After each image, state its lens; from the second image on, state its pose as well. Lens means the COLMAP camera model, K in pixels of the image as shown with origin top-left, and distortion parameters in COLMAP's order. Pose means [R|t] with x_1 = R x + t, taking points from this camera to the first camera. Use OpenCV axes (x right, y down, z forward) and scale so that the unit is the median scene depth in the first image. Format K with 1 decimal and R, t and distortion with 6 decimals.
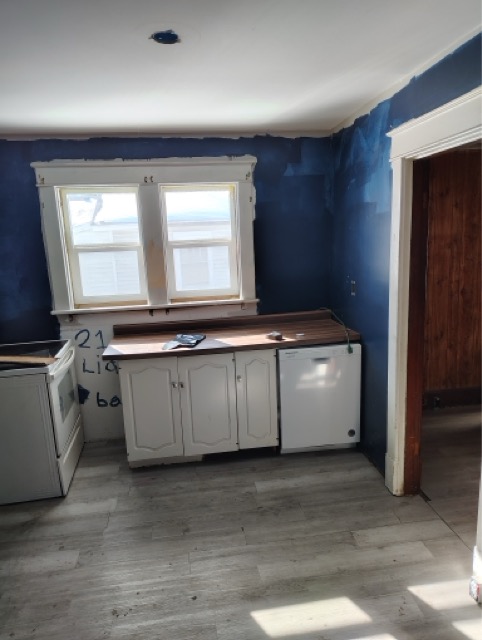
lens RADIAL K [[439.2, 0, 240.3], [0, 439.2, 325.0], [0, 0, 1]] dist [0.048797, -0.048150]
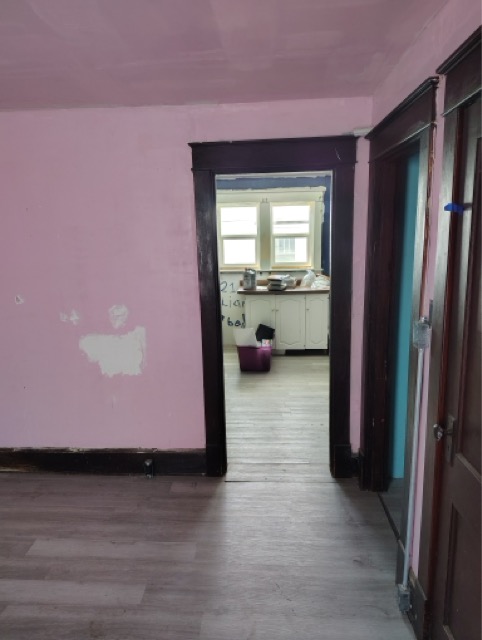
lens RADIAL K [[439.2, 0, 239.8], [0, 439.2, 318.8], [0, 0, 1]] dist [0.048797, -0.048150]
pose [[0.978888, 0.059917, -0.195416, 0.074964], [-0.060265, 0.998174, 0.004171, 0.156503], [0.195309, 0.007694, 0.980712, -0.786359]]
